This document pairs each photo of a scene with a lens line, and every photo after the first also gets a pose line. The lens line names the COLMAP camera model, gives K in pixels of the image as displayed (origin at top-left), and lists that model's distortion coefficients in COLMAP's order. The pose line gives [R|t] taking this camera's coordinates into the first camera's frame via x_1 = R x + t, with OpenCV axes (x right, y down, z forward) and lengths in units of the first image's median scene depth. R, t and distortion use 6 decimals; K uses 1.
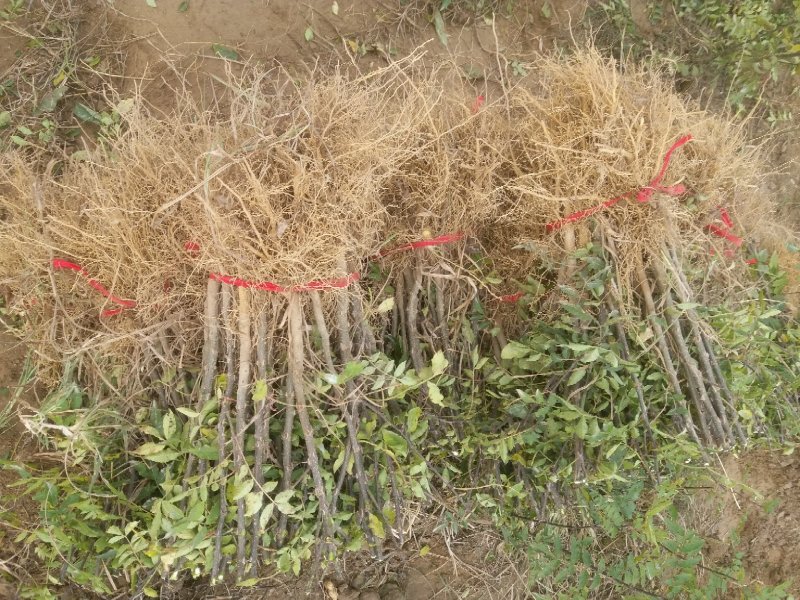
lens RADIAL K [[654.5, 0, 371.3], [0, 654.5, 298.0], [0, 0, 1]] dist [0.112727, -0.316548]
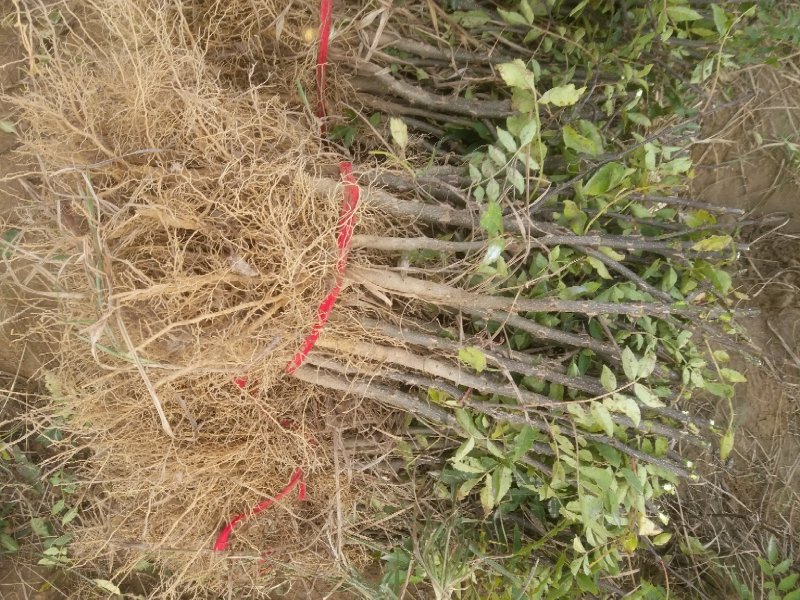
lens RADIAL K [[609.0, 0, 372.4], [0, 609.0, 300.7], [0, 0, 1]] dist [0.113313, -0.241118]
pose [[0.285078, -0.928865, -0.236517, 0.003538], [0.957973, 0.267891, 0.102581, -0.034442], [-0.031923, -0.255821, 0.966197, 0.380154]]
